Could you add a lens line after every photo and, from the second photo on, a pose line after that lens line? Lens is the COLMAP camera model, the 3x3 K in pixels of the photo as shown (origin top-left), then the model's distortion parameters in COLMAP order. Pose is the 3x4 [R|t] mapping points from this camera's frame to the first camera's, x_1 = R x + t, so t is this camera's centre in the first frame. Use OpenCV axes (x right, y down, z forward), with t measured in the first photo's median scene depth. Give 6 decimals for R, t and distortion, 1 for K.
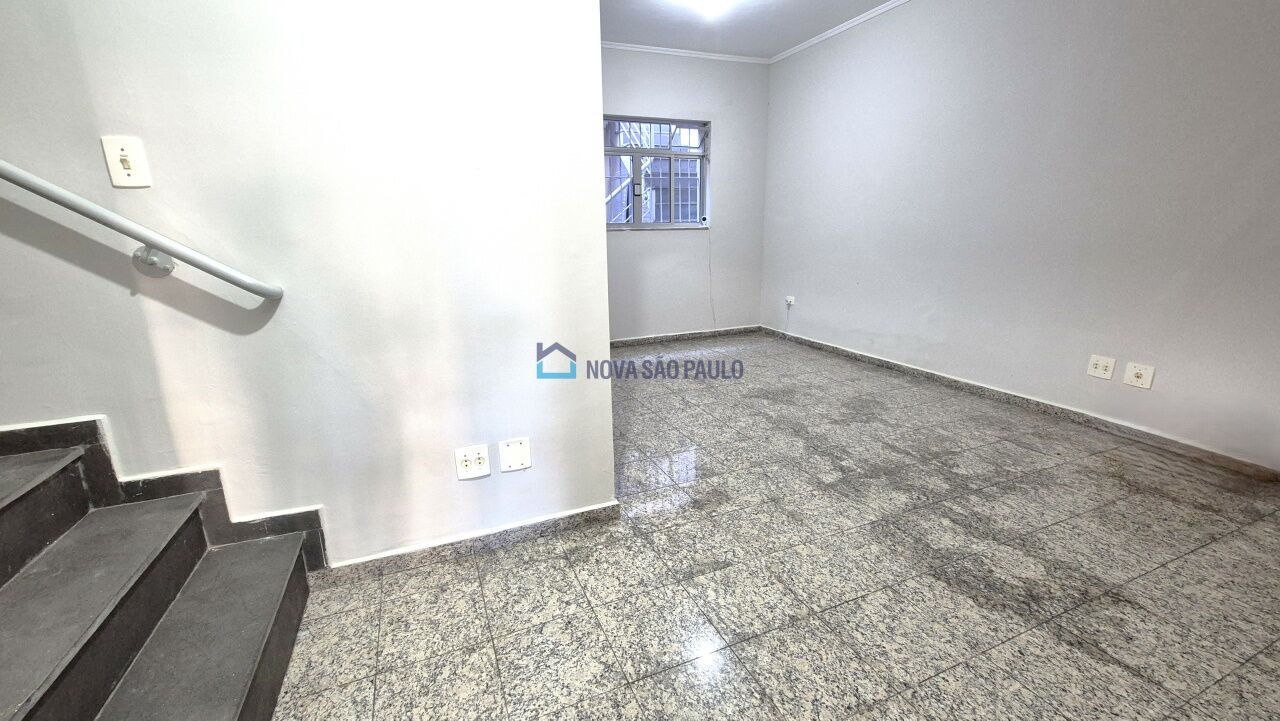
lens RADIAL K [[523.8, 0, 638.7], [0, 523.8, 359.9], [0, 0, 1]] dist [0.000807, 0.000337]
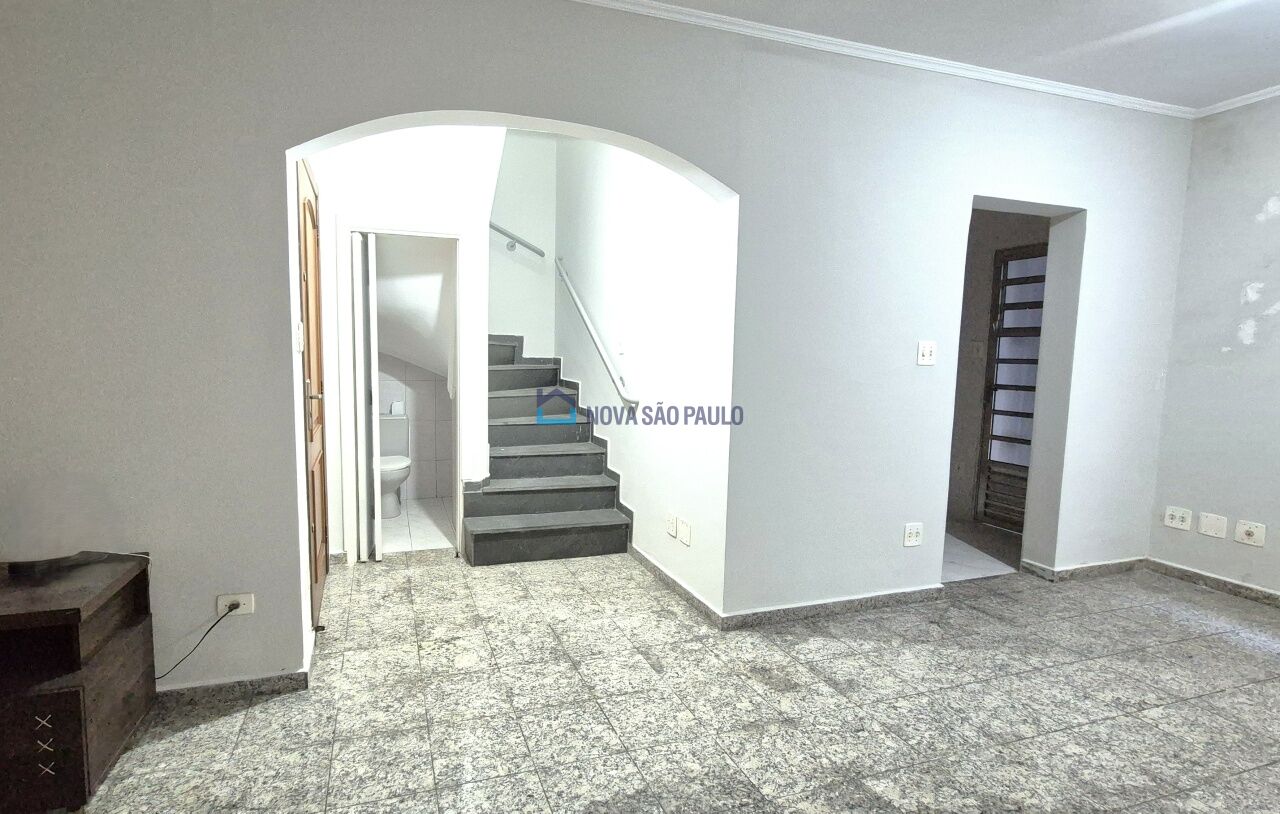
lens RADIAL K [[672.6, 0, 640.0], [0, 672.6, 407.0], [0, 0, 1]] dist [0.000355, 0.000493]
pose [[-0.052410, 0.108560, -0.992707, 1.528967], [-0.257997, 0.958854, 0.118478, -0.334535], [0.964723, 0.262325, -0.022245, 0.786200]]
